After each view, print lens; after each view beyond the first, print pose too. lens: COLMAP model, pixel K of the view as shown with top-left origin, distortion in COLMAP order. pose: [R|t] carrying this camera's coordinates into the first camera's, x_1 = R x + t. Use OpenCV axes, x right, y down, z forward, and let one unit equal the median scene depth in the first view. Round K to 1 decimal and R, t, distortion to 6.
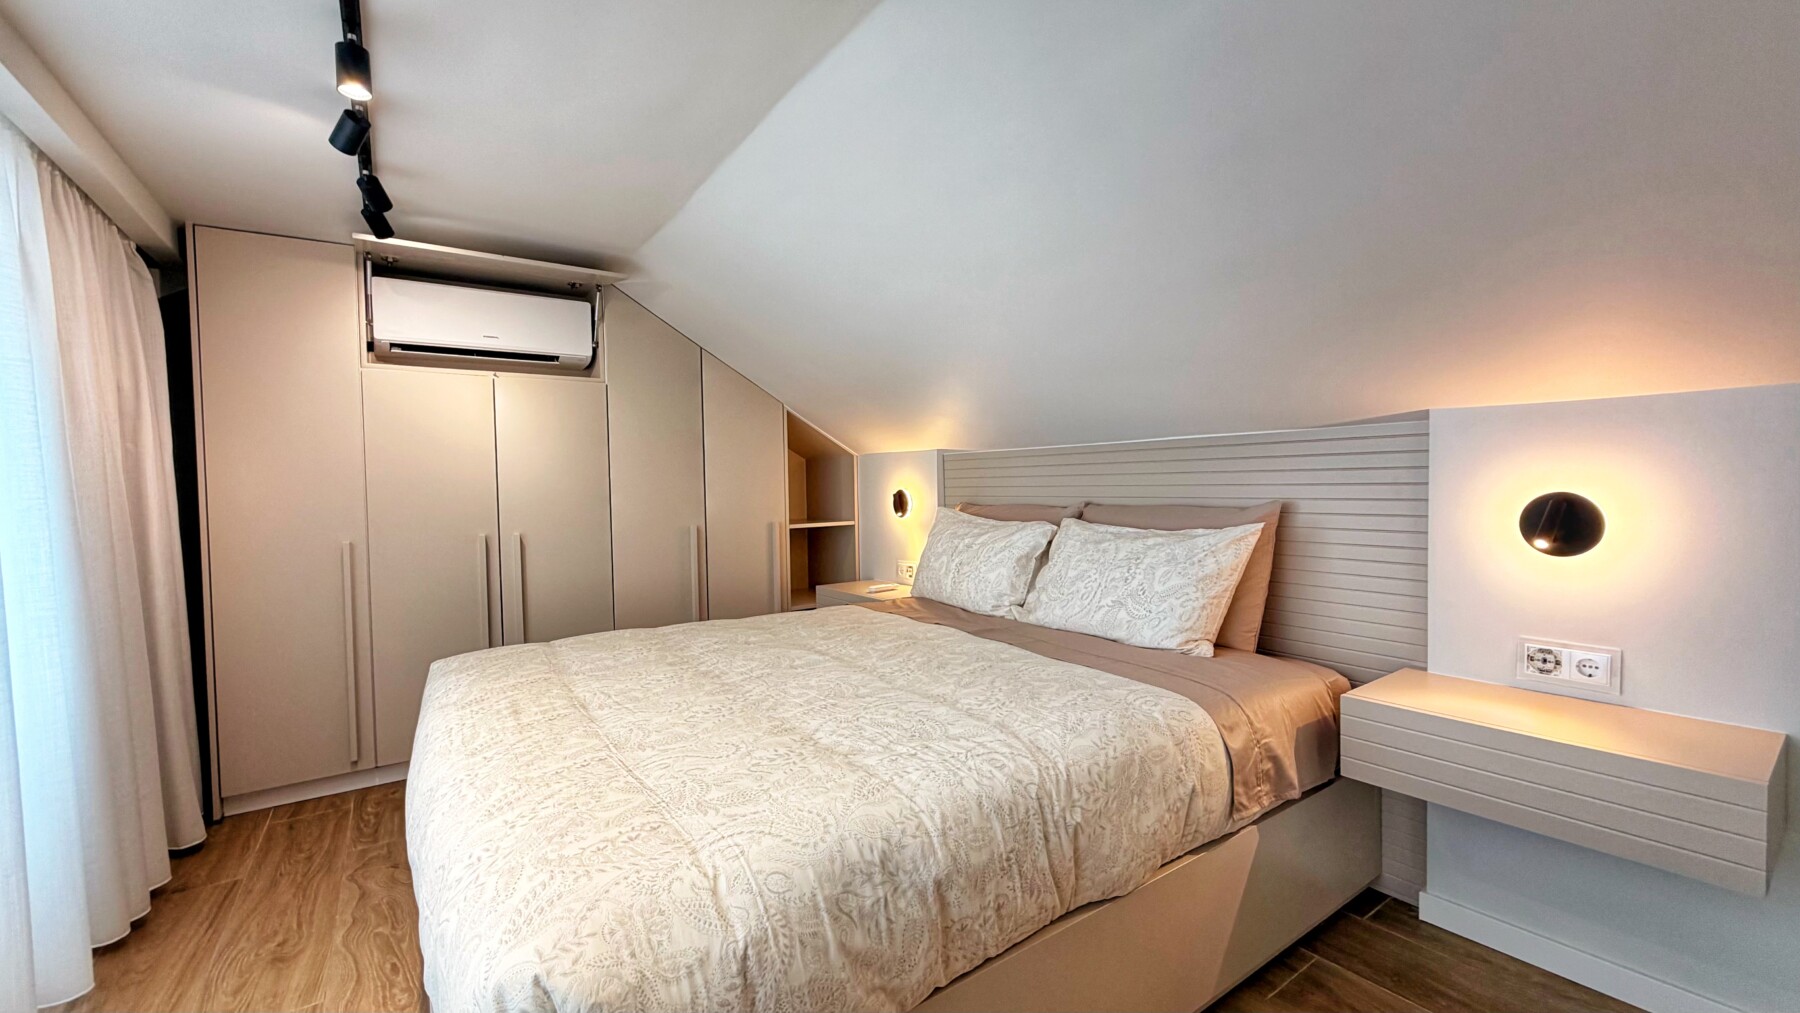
lens RADIAL K [[712.7, 0, 894.0], [0, 712.7, 505.6], [0, 0, 1]] dist [-0.000275, 0.000130]
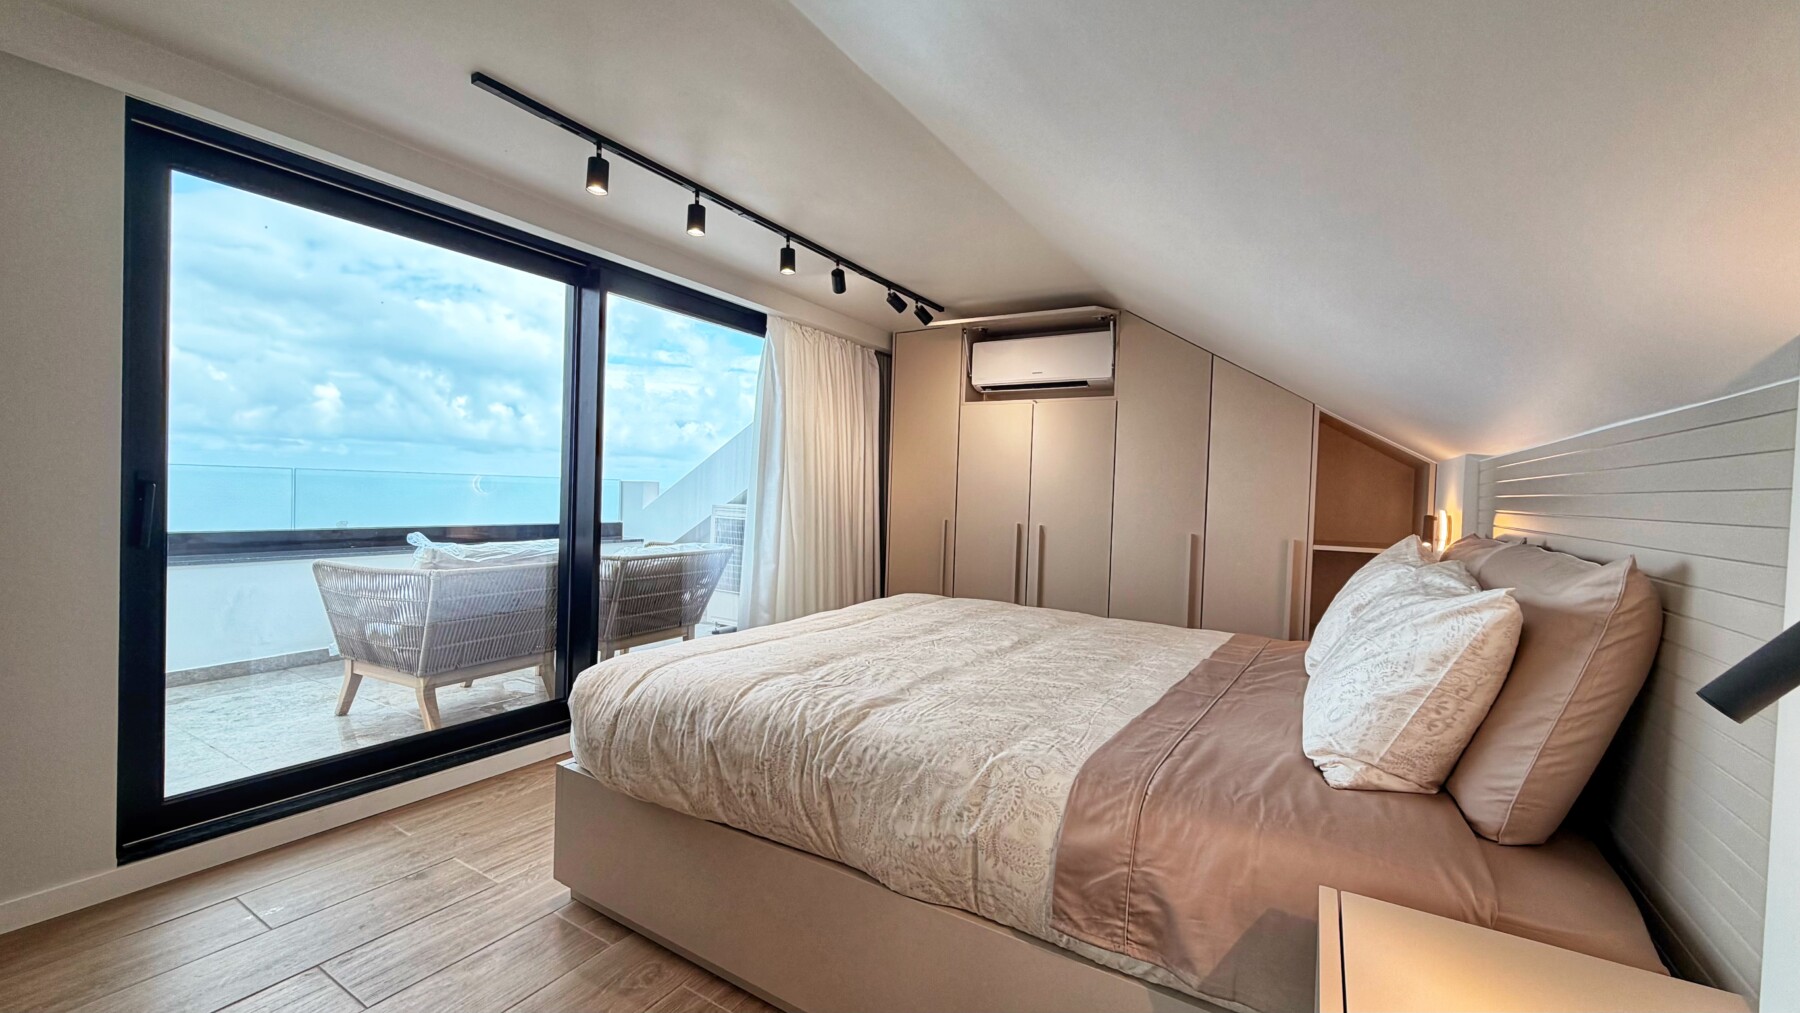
lens RADIAL K [[712.7, 0, 894.0], [0, 712.7, 505.6], [0, 0, 1]] dist [-0.000275, 0.000130]
pose [[0.402561, 0.052245, -0.913901, 0.977682], [-0.066599, 0.997396, 0.027682, -0.024264], [0.912967, 0.049721, 0.404992, 0.448385]]
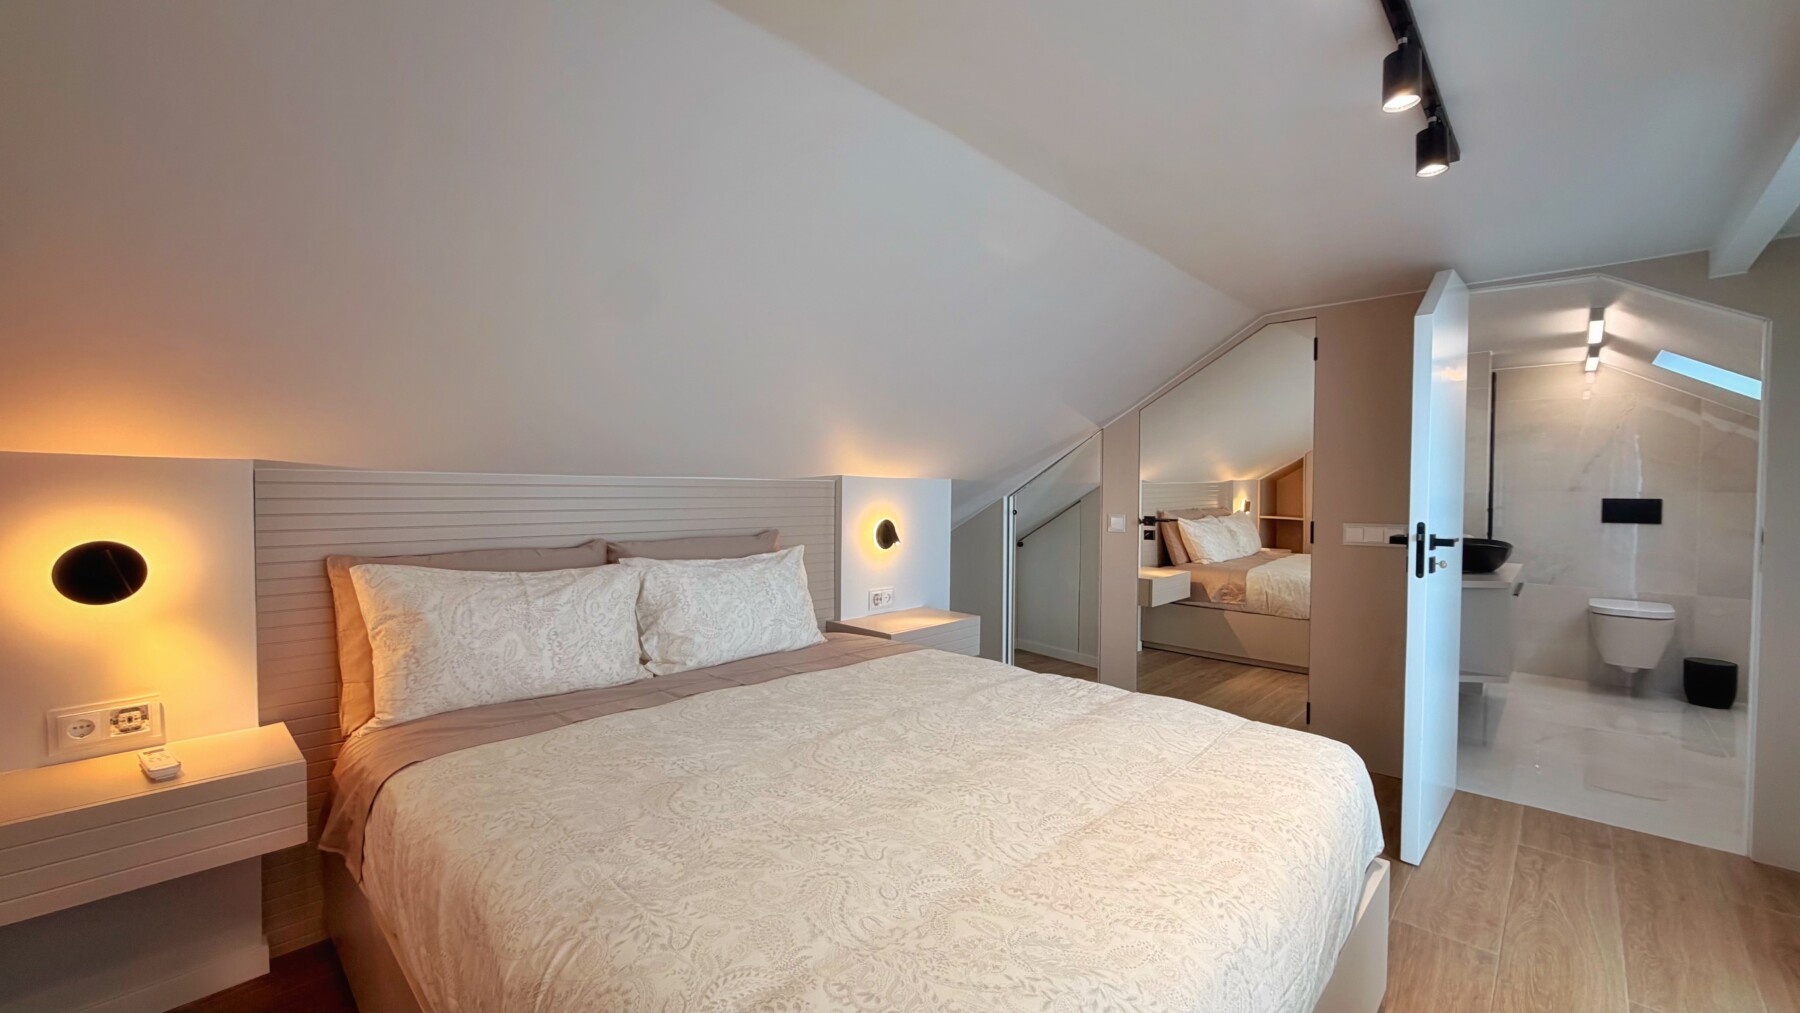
lens RADIAL K [[712.7, 0, 894.0], [0, 712.7, 505.6], [0, 0, 1]] dist [-0.000275, 0.000130]
pose [[-0.197446, -0.008934, 0.980273, -1.142429], [0.022201, 0.999661, 0.013583, -0.086416], [-0.980062, 0.024445, -0.197181, 1.332495]]
